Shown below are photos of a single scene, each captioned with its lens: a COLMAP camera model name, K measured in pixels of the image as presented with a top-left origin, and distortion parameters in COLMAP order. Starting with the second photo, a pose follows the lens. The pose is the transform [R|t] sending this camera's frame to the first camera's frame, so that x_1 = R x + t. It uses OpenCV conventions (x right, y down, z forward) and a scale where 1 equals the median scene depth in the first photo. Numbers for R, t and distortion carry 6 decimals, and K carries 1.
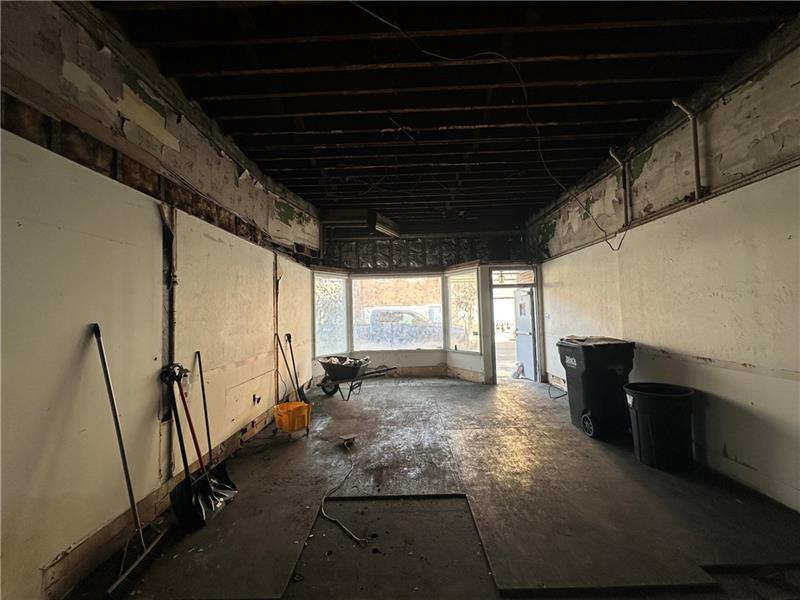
lens RADIAL K [[320.3, 0, 401.4], [0, 320.3, 300.8], [0, 0, 1]] dist [0.003949, 0.000334]
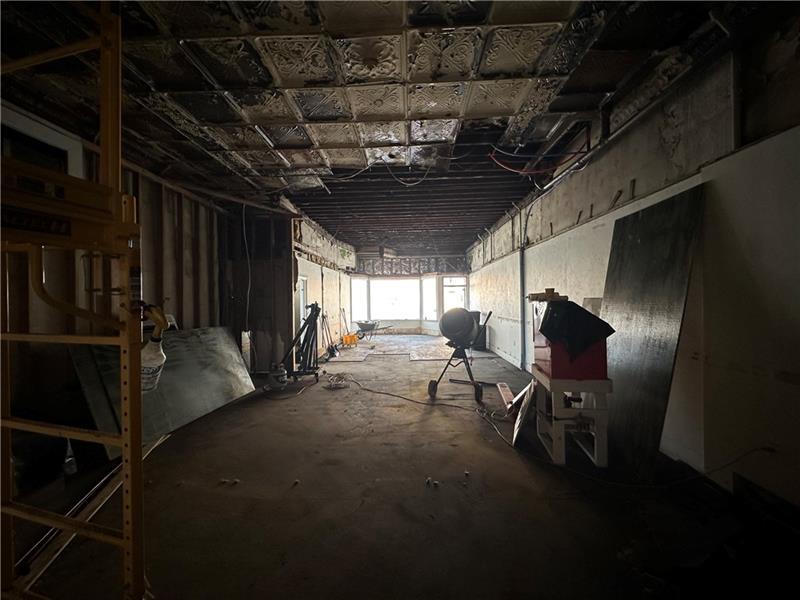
lens RADIAL K [[320.3, 0, 398.0], [0, 320.3, 299.4], [0, 0, 1]] dist [0.003949, 0.000334]
pose [[0.999536, 0.010268, -0.028693, 0.065341], [-0.009200, 0.999268, 0.037120, -0.033654], [0.029053, -0.036839, 0.998899, -0.943493]]
